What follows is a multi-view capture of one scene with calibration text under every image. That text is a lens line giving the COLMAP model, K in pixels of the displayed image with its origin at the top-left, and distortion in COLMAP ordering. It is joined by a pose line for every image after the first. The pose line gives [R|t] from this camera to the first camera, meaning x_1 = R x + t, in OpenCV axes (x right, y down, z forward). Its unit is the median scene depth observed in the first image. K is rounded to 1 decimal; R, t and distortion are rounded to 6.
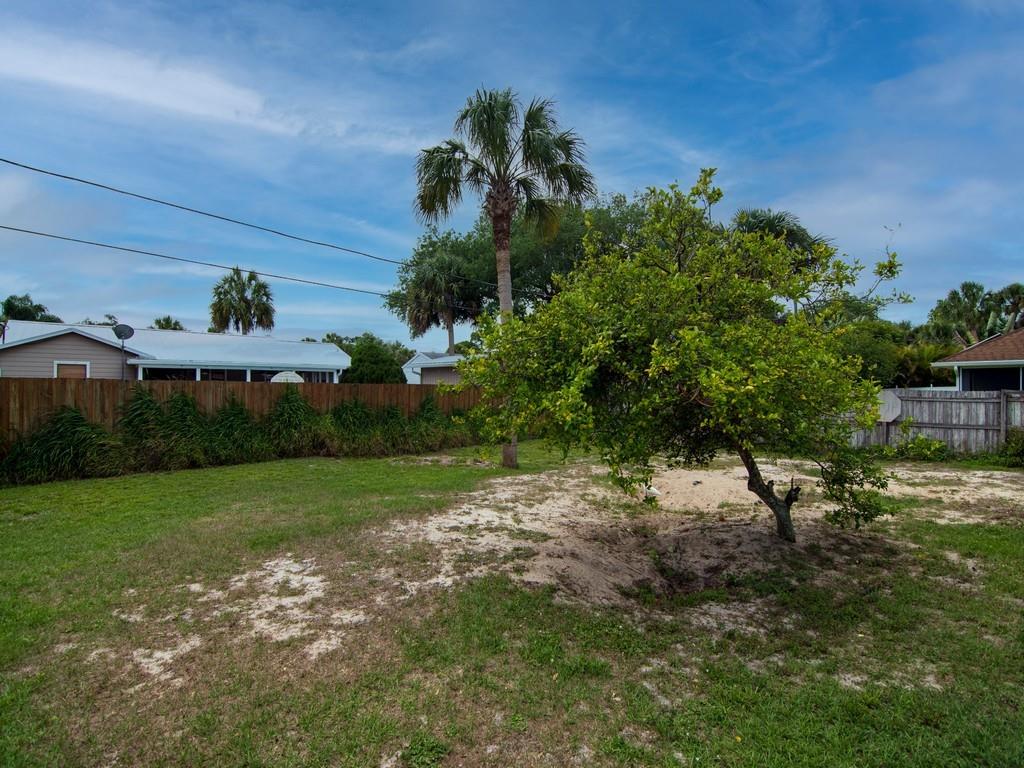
lens RADIAL K [[490.2, 0, 511.6], [0, 490.2, 383.2], [0, 0, 1]] dist [-0.006804, -0.004185]
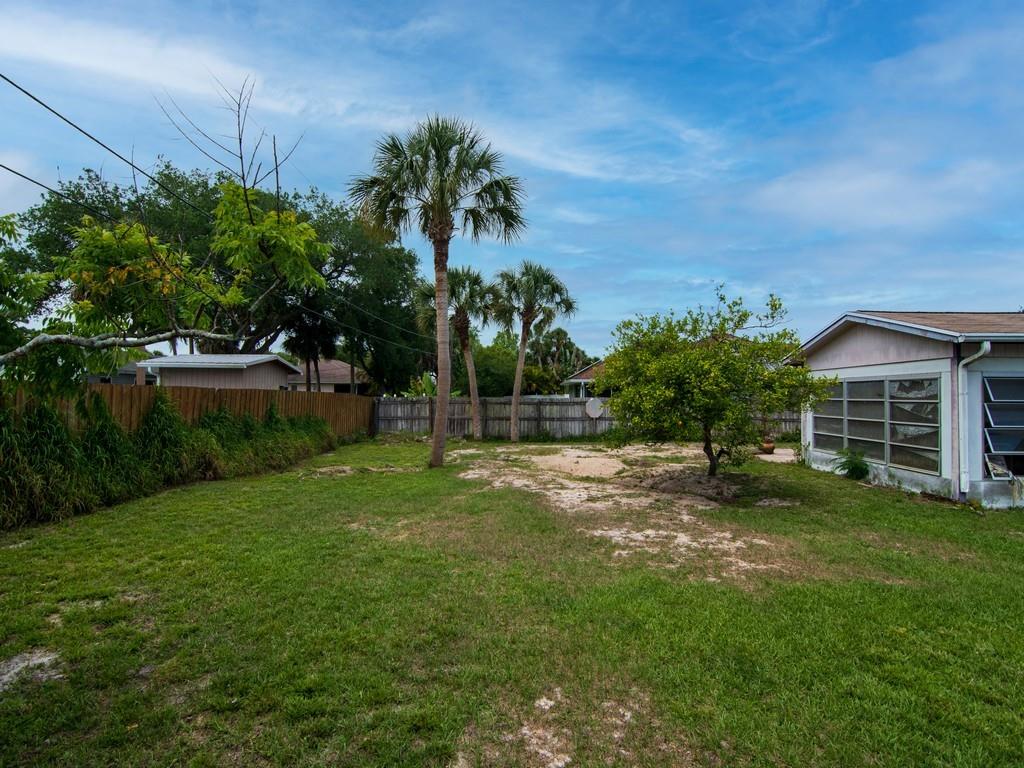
lens RADIAL K [[490.2, 0, 505.6], [0, 490.2, 386.3], [0, 0, 1]] dist [-0.006804, -0.004185]
pose [[0.689011, 0.019737, 0.724482, -1.602638], [-0.016477, 0.999797, -0.011567, -0.000485], [-0.724563, -0.003967, 0.689197, 0.296149]]
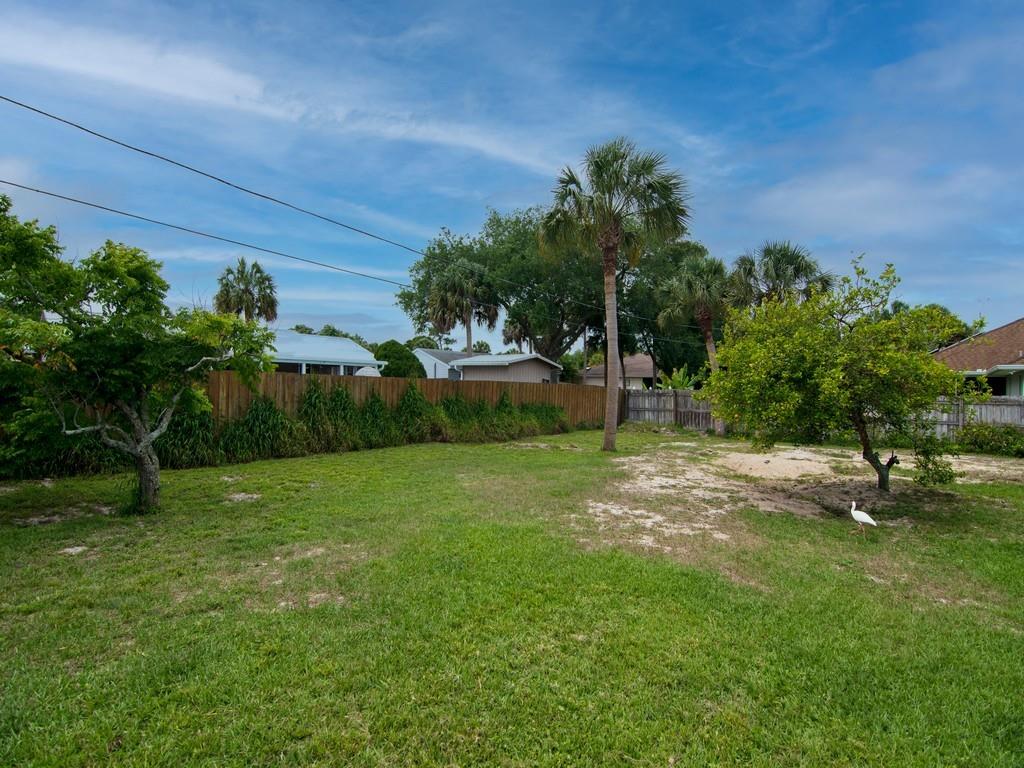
lens RADIAL K [[490.2, 0, 507.0], [0, 490.2, 384.0], [0, 0, 1]] dist [-0.006804, -0.004185]
pose [[0.992820, 0.019653, 0.117990, -0.933459], [-0.020901, 0.999738, 0.009346, -0.008247], [-0.117775, -0.011745, 0.992971, -0.445970]]
